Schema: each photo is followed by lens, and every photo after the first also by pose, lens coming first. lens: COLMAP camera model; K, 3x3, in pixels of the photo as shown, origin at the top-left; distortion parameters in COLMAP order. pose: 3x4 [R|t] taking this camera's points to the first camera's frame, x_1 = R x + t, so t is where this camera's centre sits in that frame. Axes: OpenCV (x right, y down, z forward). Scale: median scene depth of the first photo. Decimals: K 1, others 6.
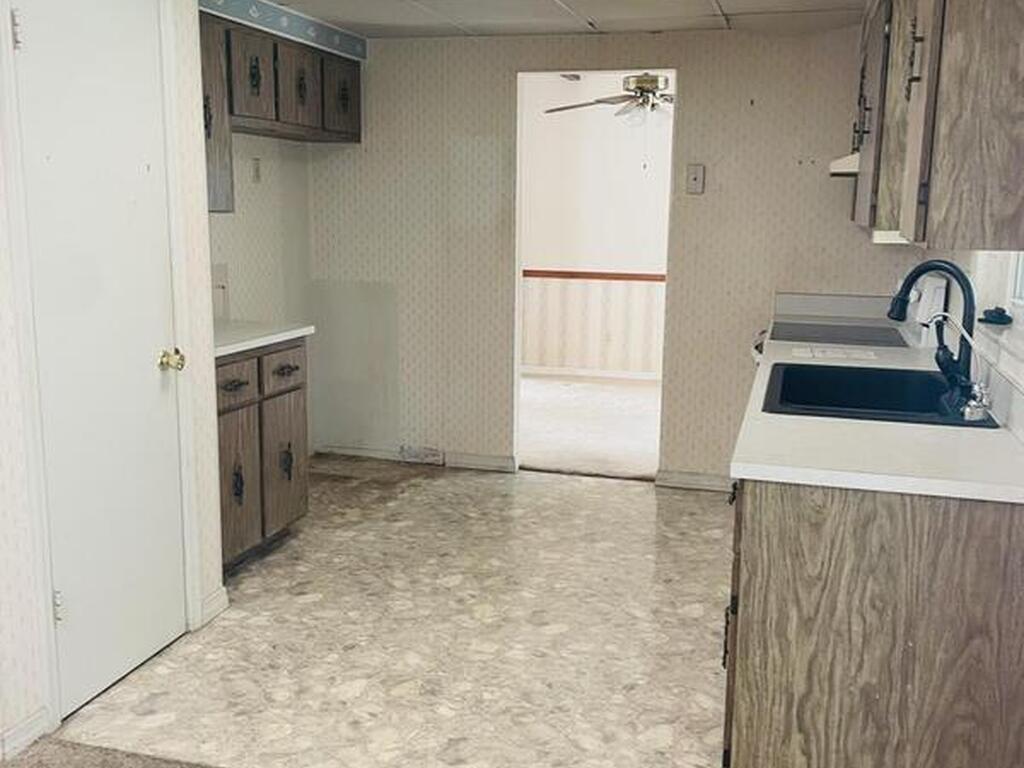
lens RADIAL K [[1033.8, 0, 512.7], [0, 1033.8, 398.4], [0, 0, 1]] dist [0.071297, -0.006680]
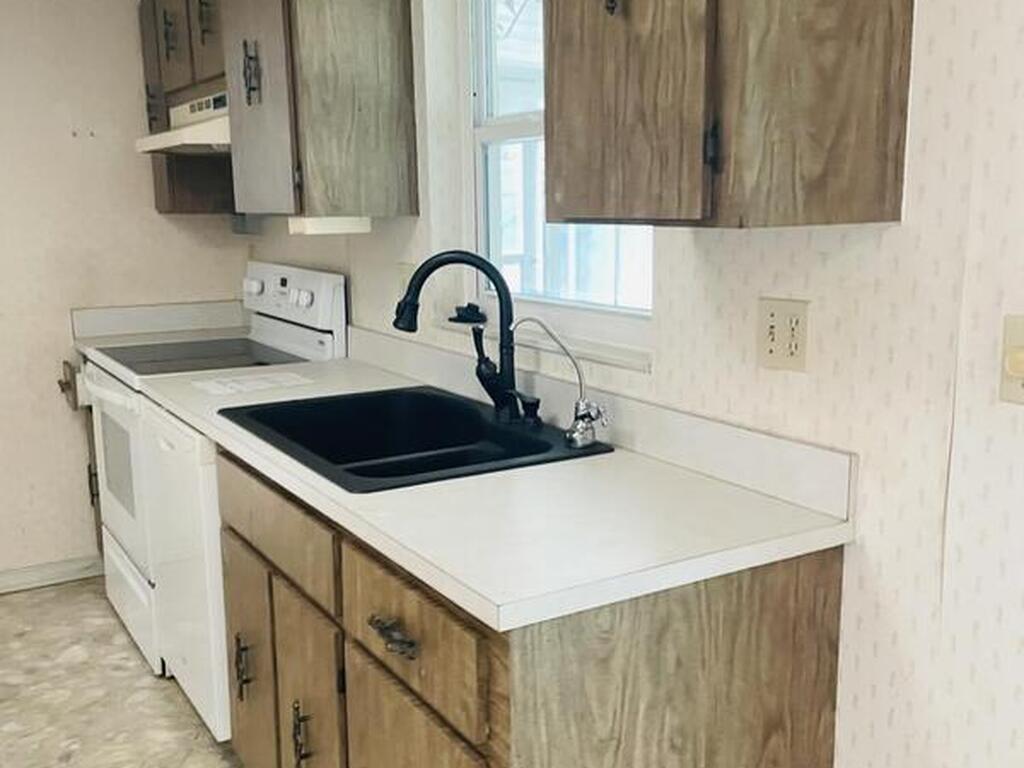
lens RADIAL K [[1033.8, 0, 512.7], [0, 1033.8, 398.4], [0, 0, 1]] dist [0.071297, -0.006680]
pose [[0.677315, -0.161690, 0.717706, -0.185350], [0.158322, 0.984727, 0.072434, -0.095489], [-0.718456, 0.064568, 0.692569, 0.582445]]
